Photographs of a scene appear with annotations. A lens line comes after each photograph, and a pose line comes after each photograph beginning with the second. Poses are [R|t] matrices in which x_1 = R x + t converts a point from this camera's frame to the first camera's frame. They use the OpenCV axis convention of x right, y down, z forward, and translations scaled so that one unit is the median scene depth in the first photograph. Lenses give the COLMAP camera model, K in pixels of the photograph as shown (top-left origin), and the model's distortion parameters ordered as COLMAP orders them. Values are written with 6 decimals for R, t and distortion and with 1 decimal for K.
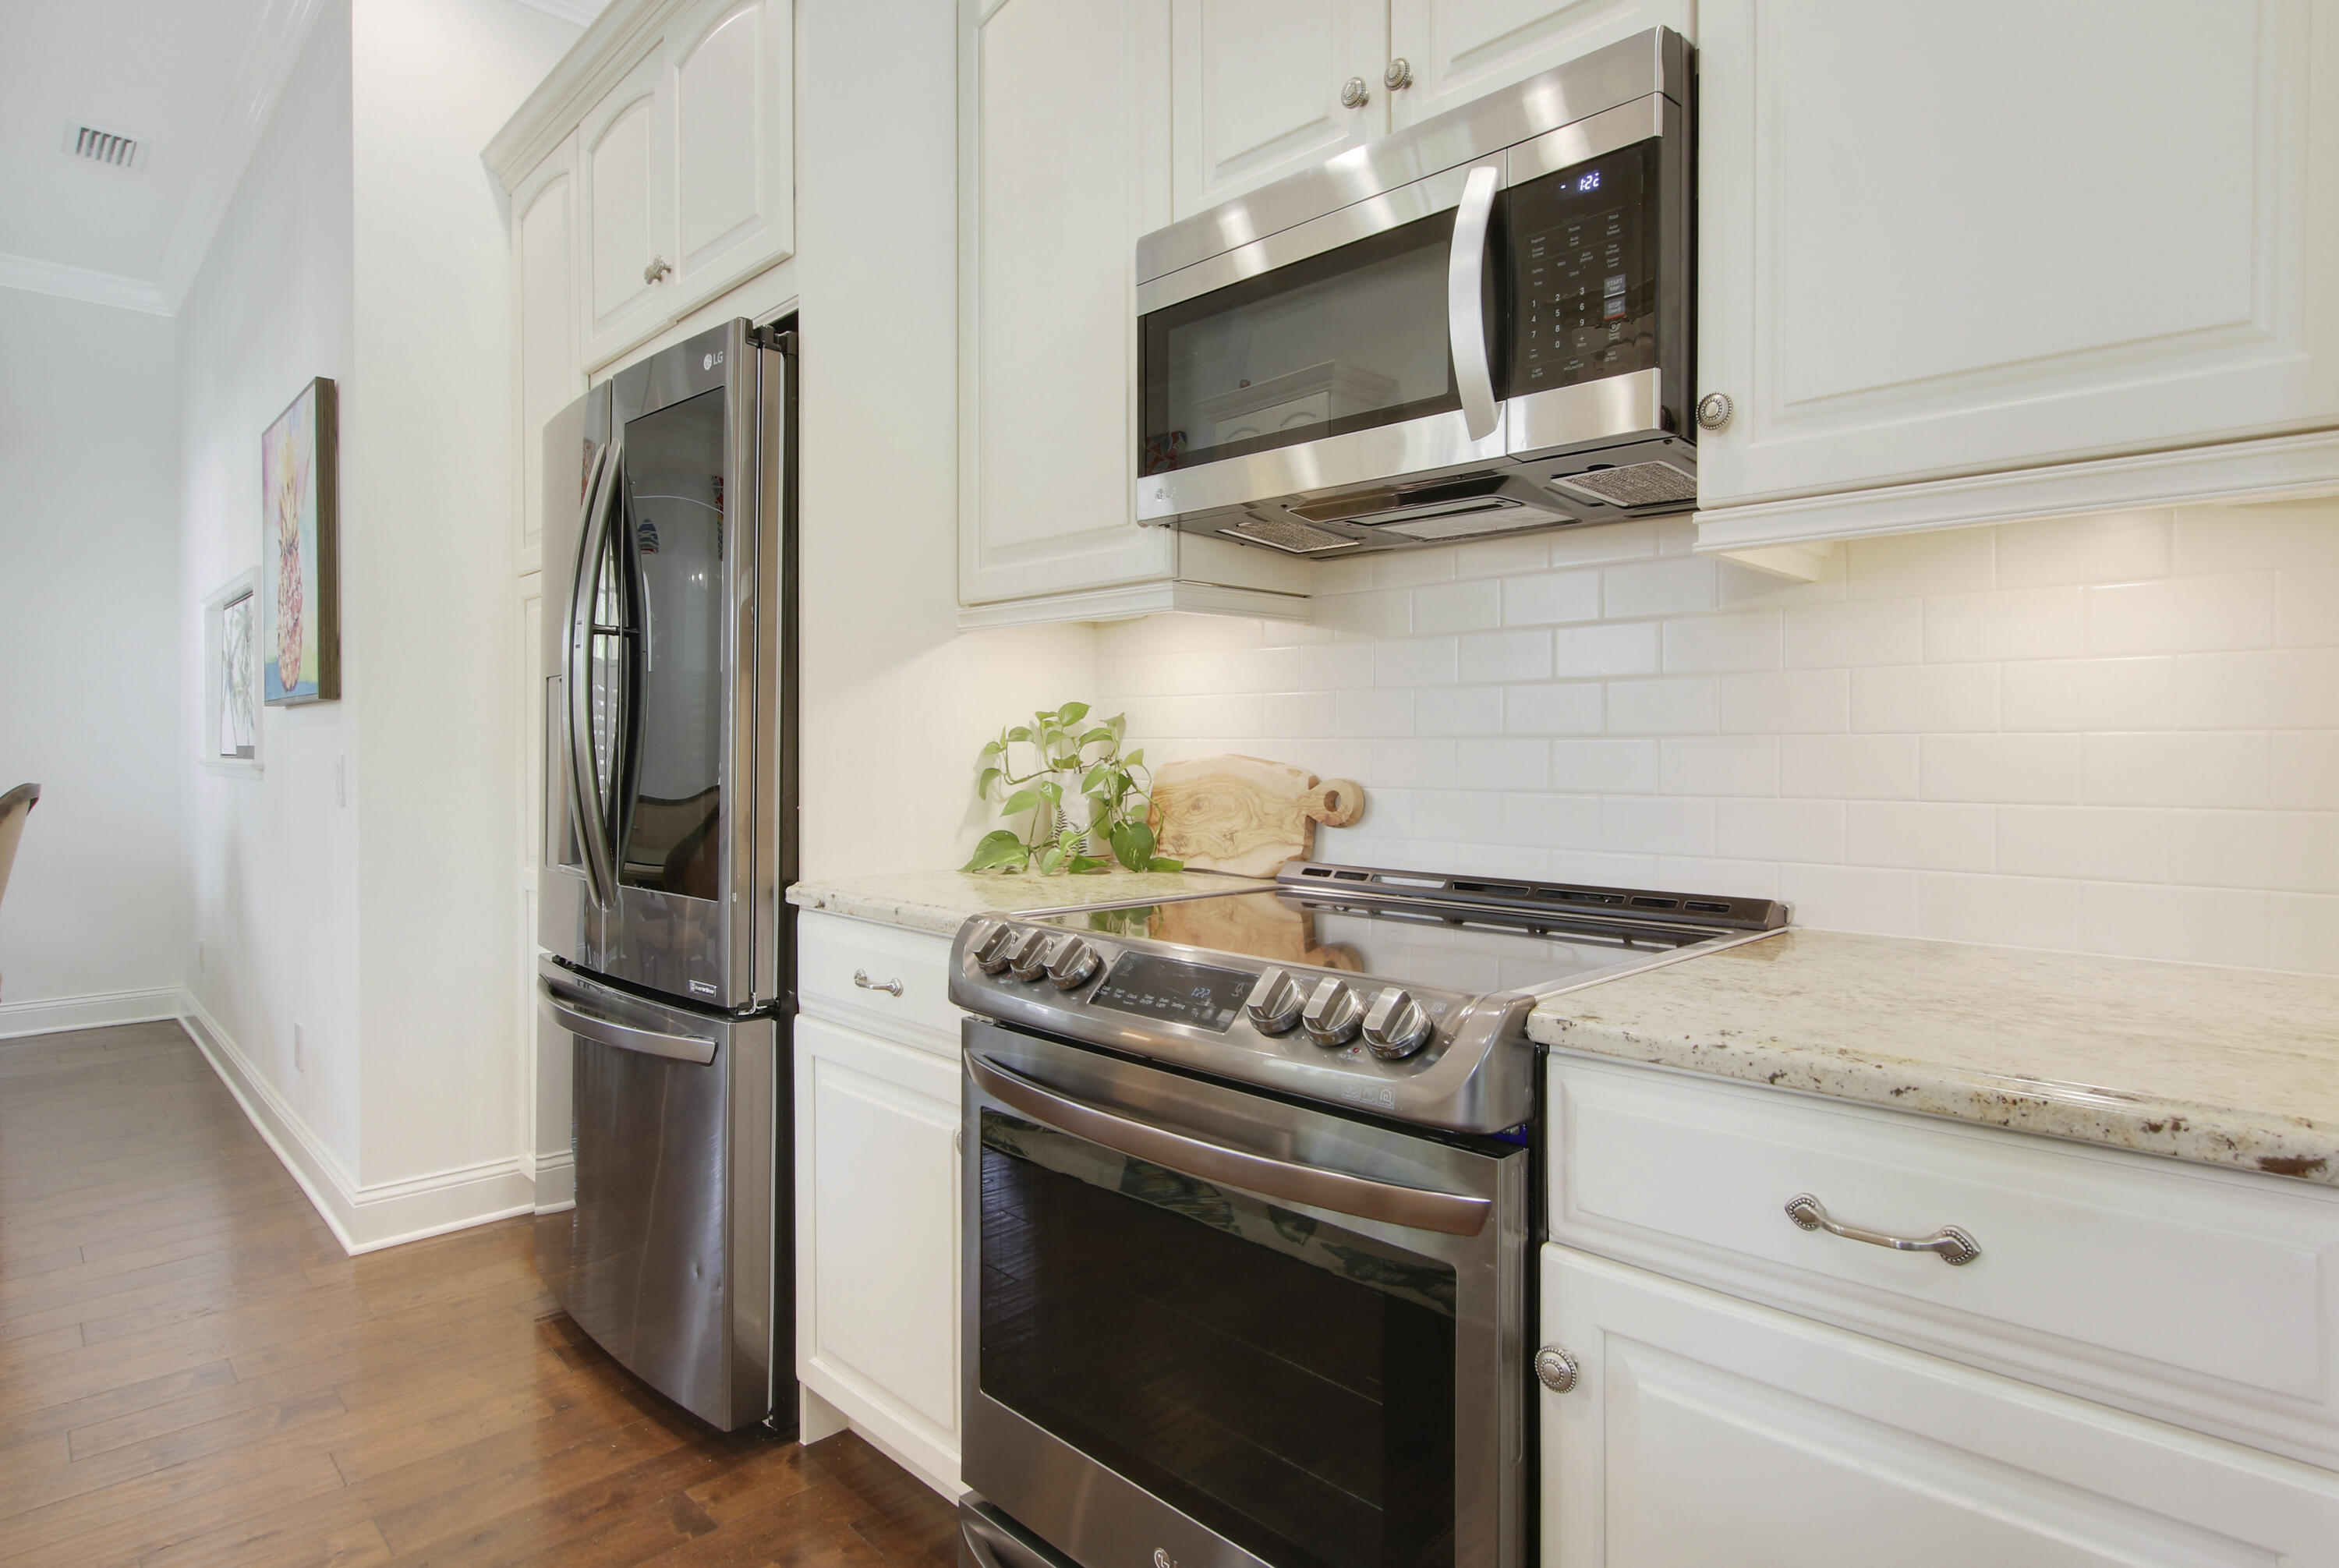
lens RADIAL K [[1258.0, 0, 1169.5], [0, 1258.0, 784.0], [0, 0, 1]] dist [-0.028340, -0.000448]
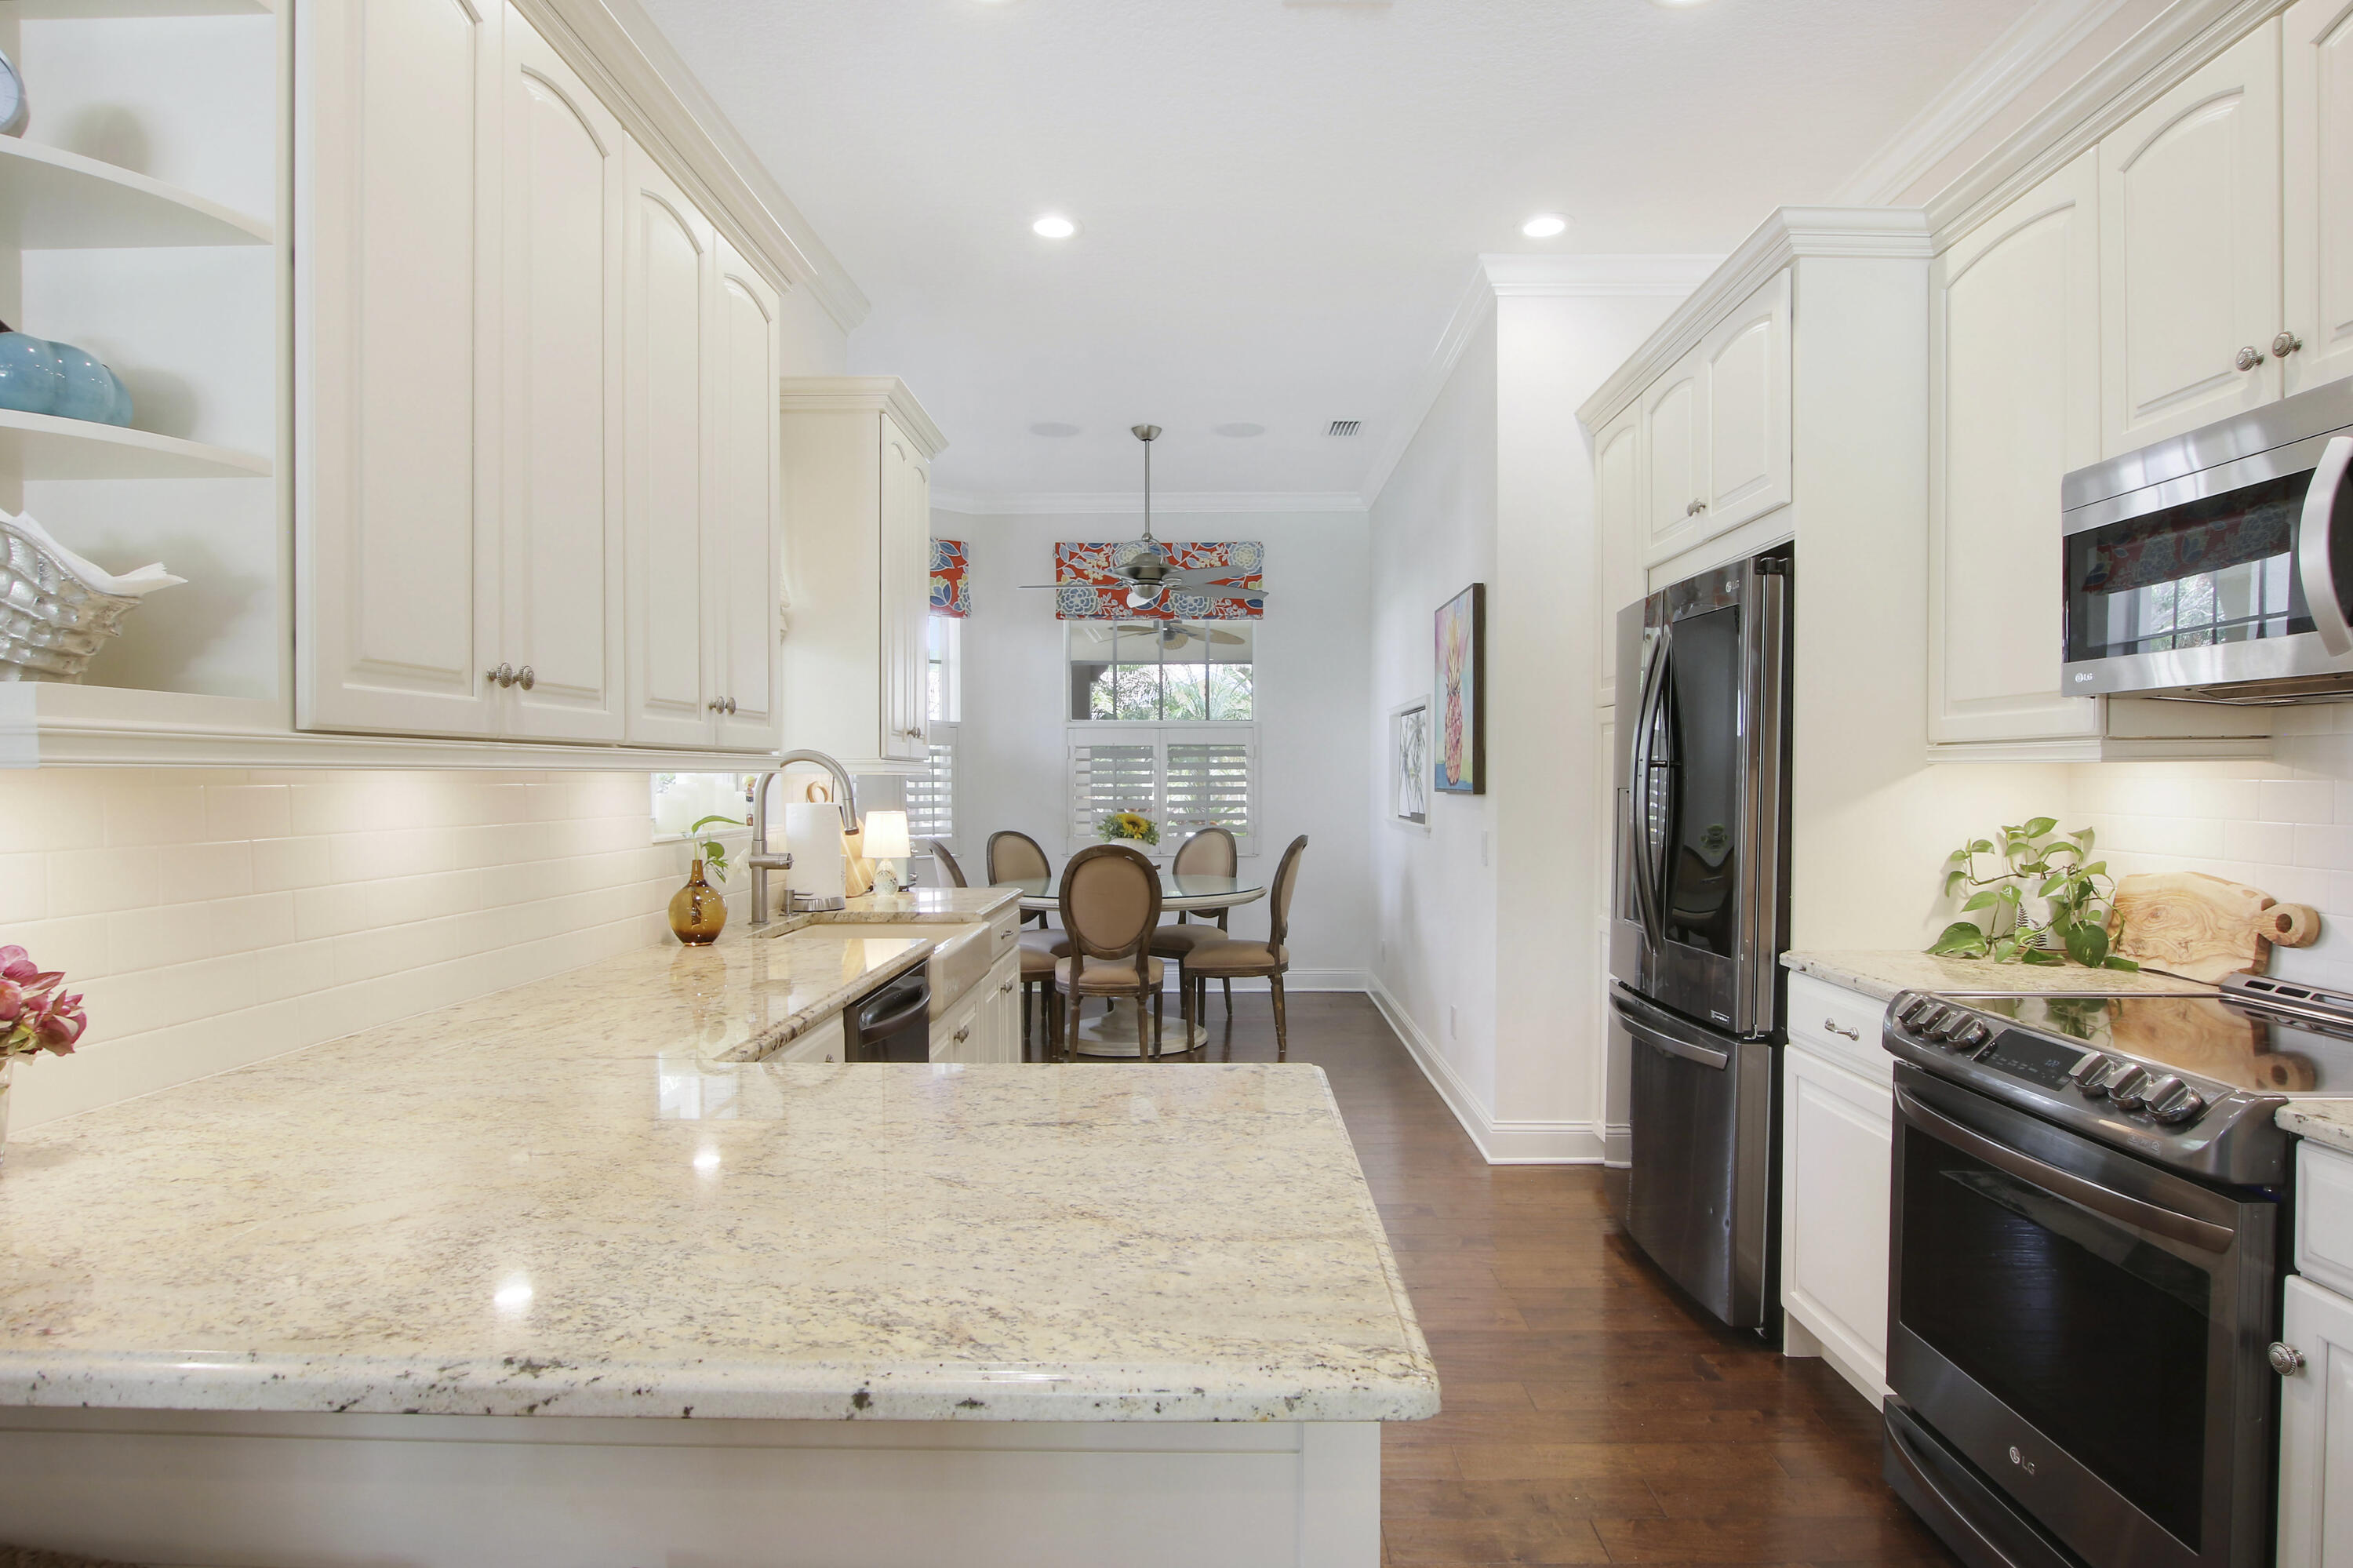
lens RADIAL K [[1248.2, 0, 1211.4], [0, 1248.2, 784.3], [0, 0, 1]] dist [-0.001476, -0.001484]
pose [[0.718341, 0.002719, -0.695686, 0.197753], [-0.018499, 0.999713, -0.015194, -0.069929], [0.695445, 0.023784, 0.718185, -0.430856]]
